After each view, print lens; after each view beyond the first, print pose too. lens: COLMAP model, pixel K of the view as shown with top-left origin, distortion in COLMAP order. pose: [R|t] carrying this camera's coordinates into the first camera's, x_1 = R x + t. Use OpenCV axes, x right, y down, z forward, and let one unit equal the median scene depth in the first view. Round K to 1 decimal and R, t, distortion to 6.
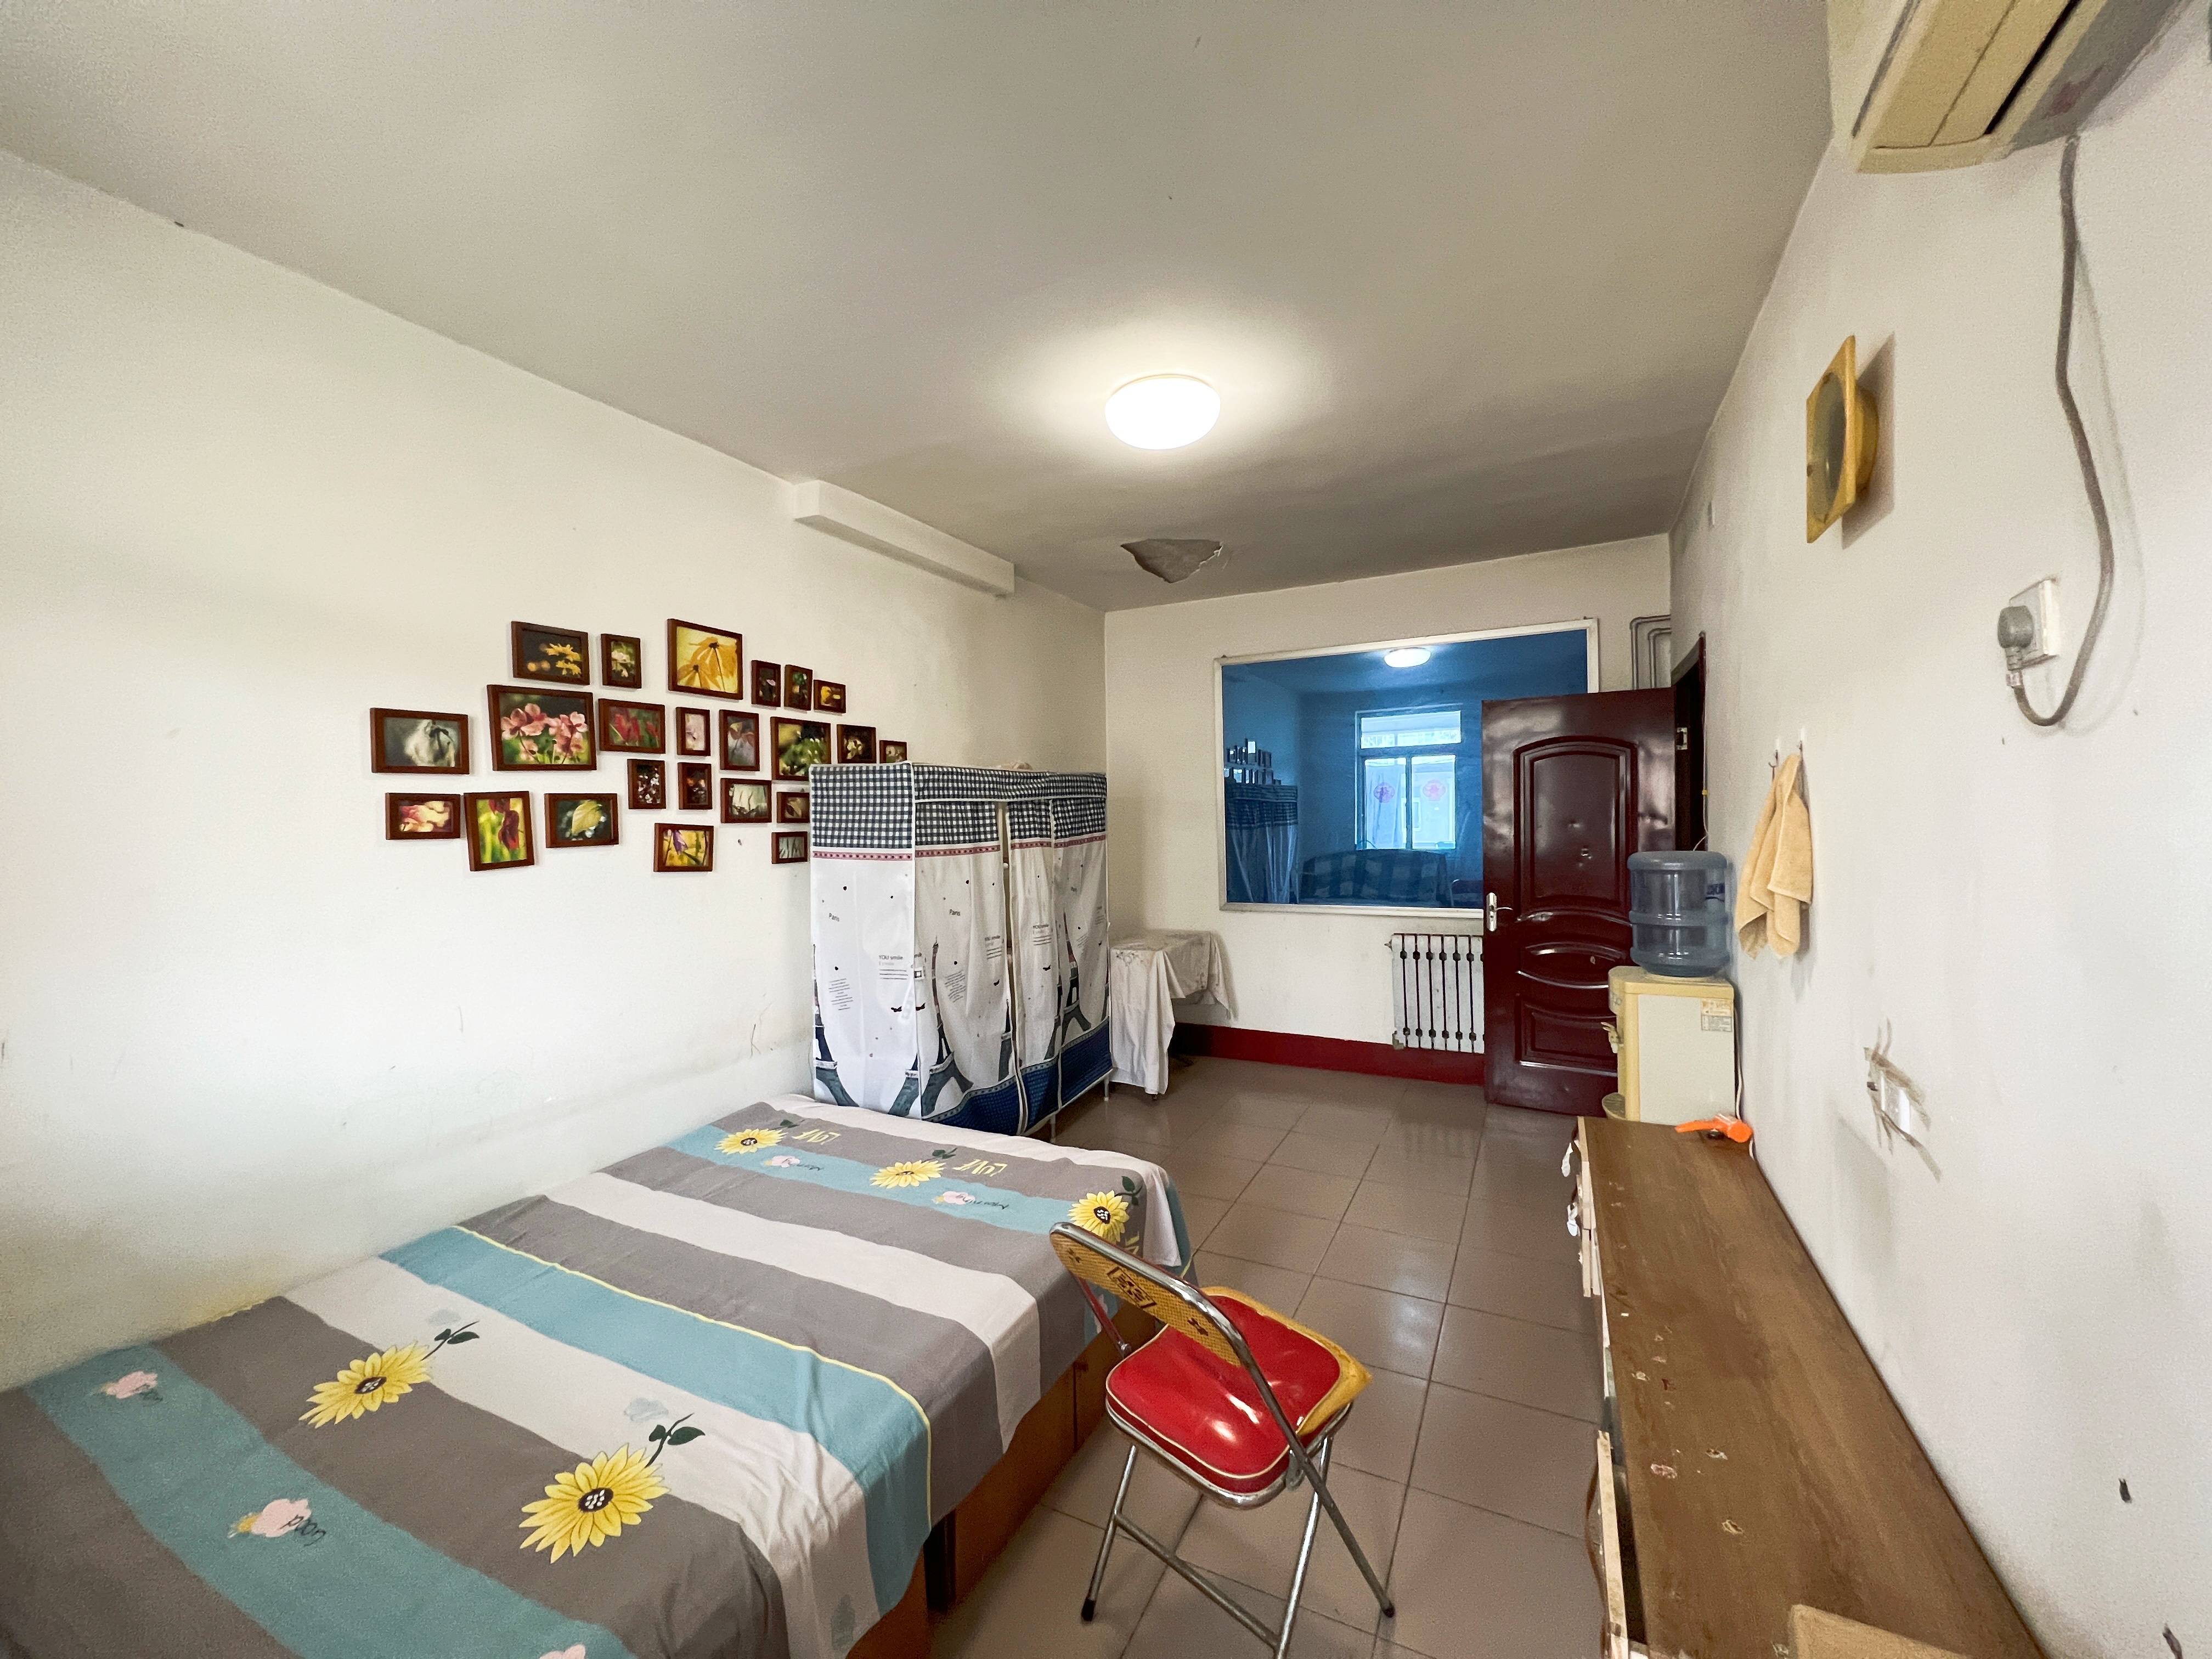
lens RADIAL K [[885.2, 0, 1106.3], [0, 885.2, 824.7], [0, 0, 1]] dist [-0.005894, -0.000433]
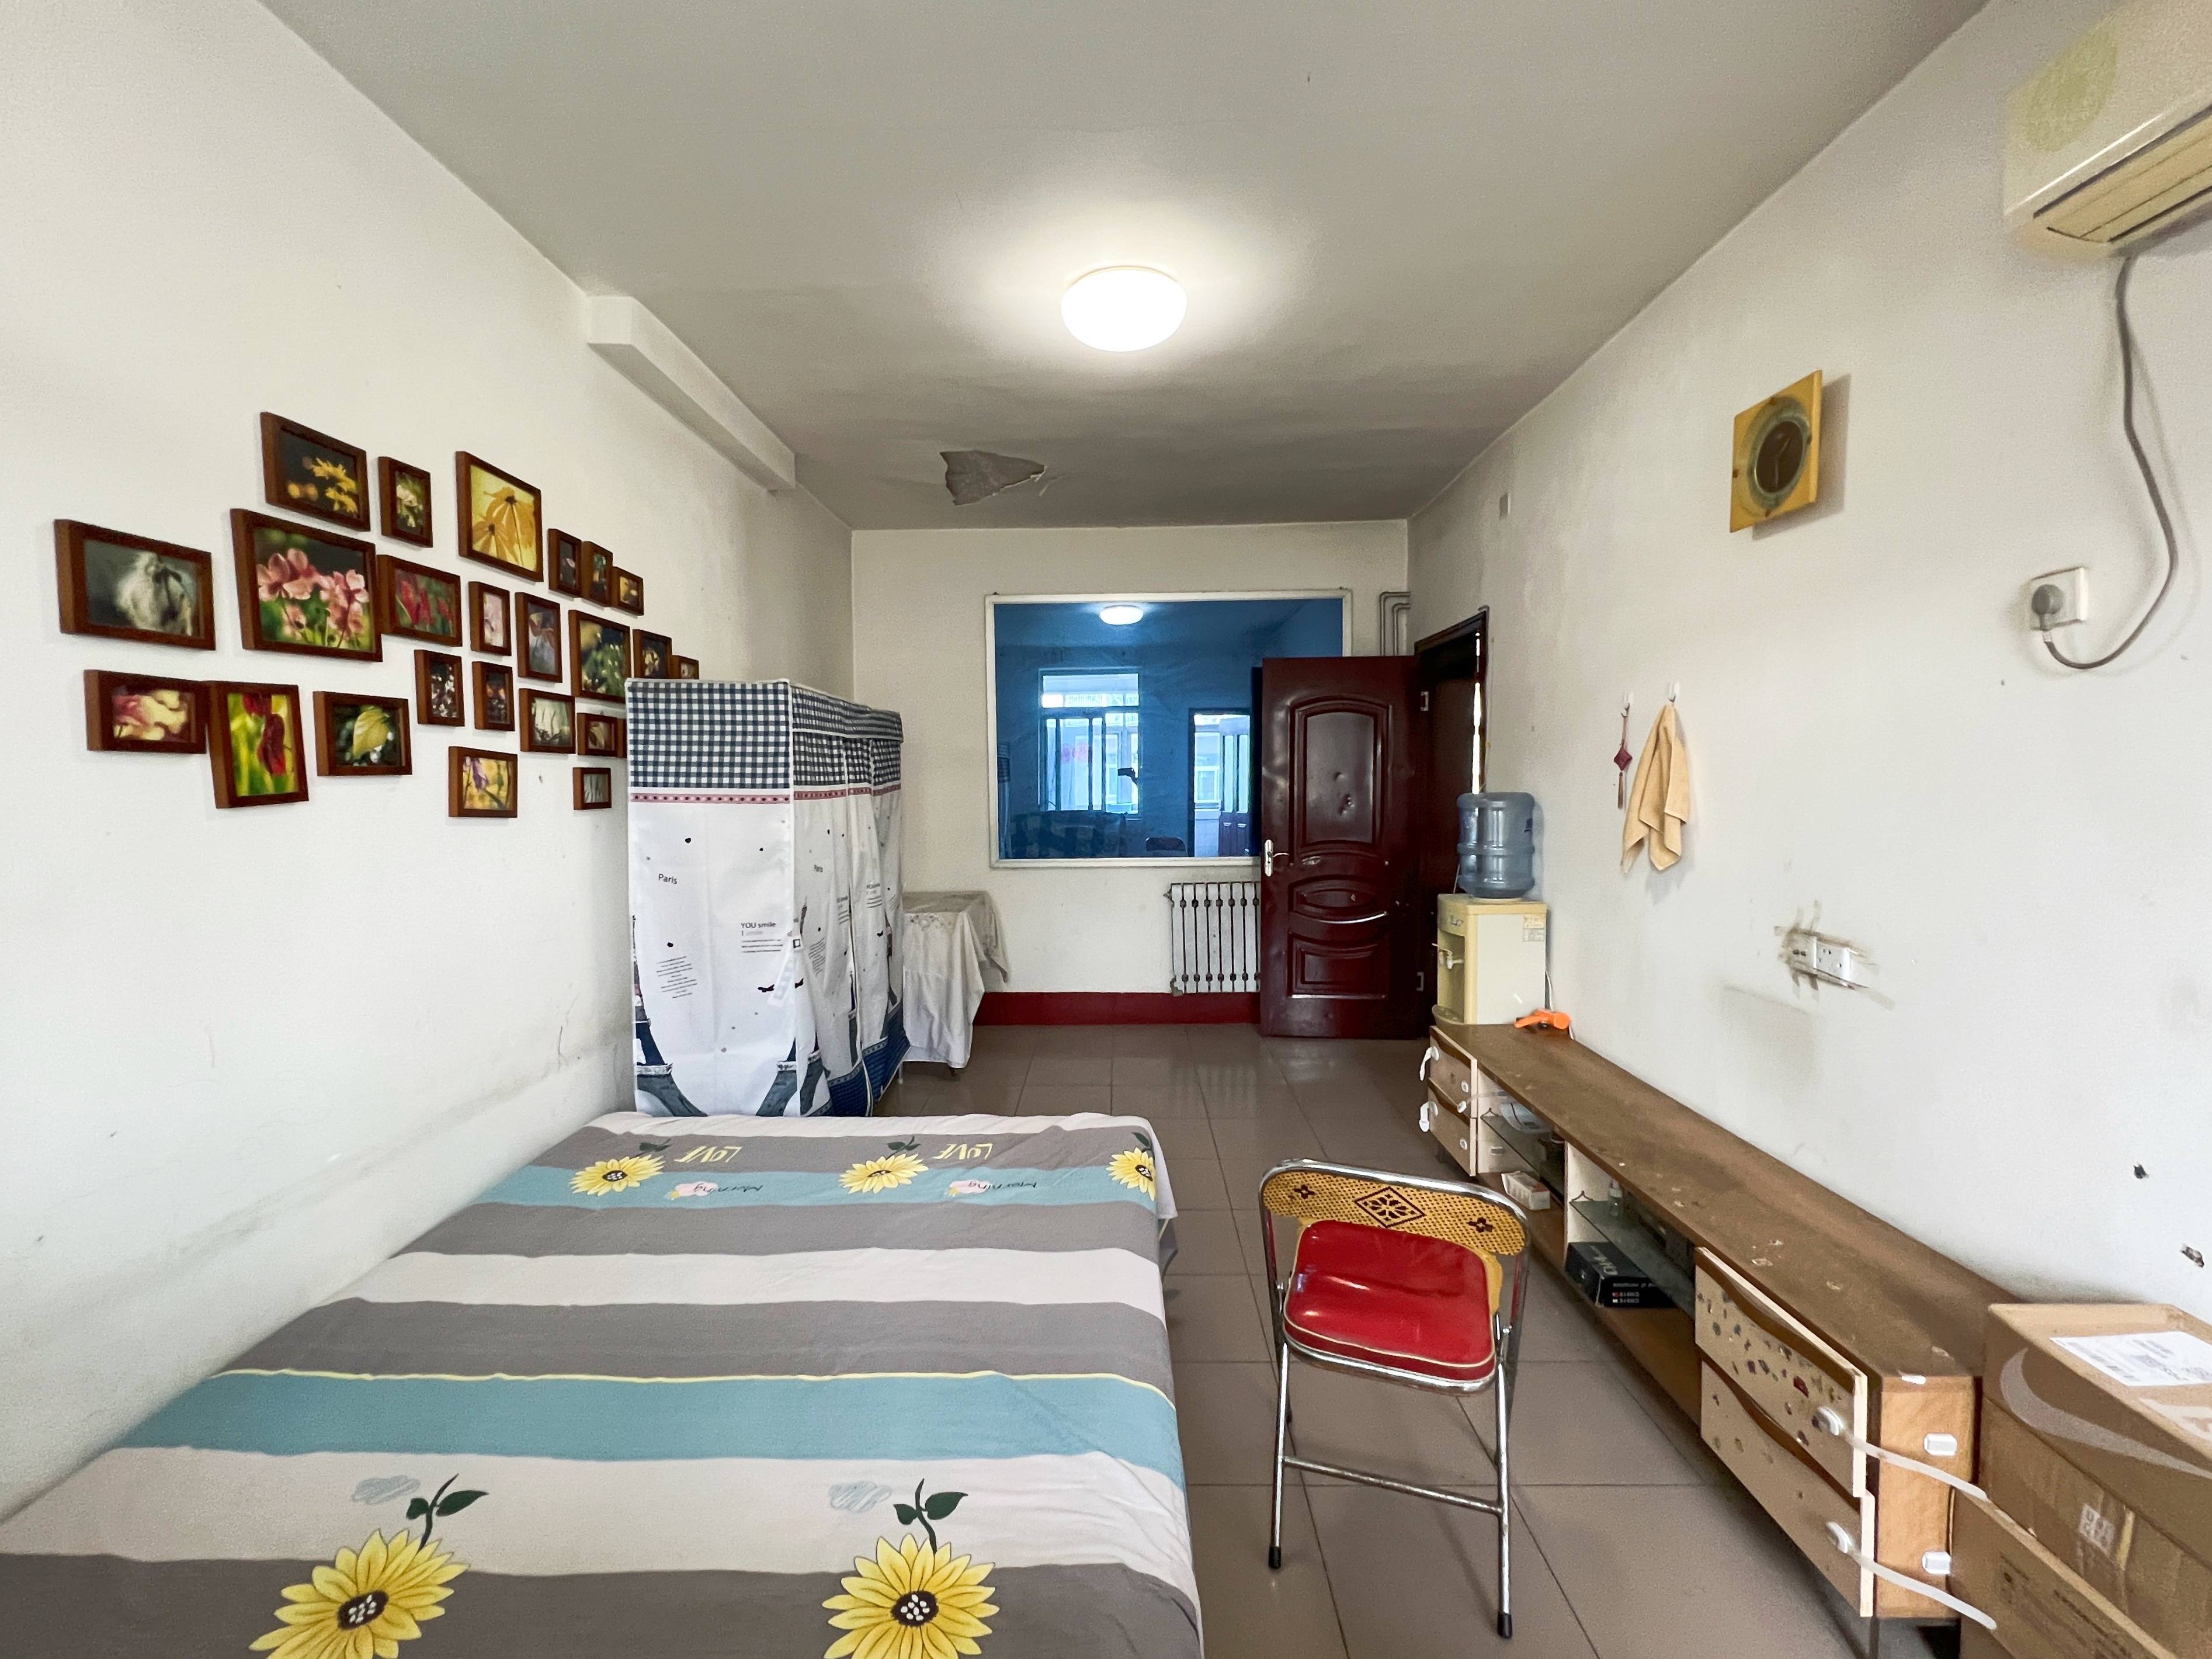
lens RADIAL K [[942.3, 0, 1104.8], [0, 942.3, 826.6], [0, 0, 1]] dist [-0.006470, 0.000052]
pose [[0.898610, -0.013368, 0.438545, -0.343041], [-0.001971, 0.999403, 0.034503, 0.031836], [-0.438745, -0.031869, 0.898047, 0.102508]]
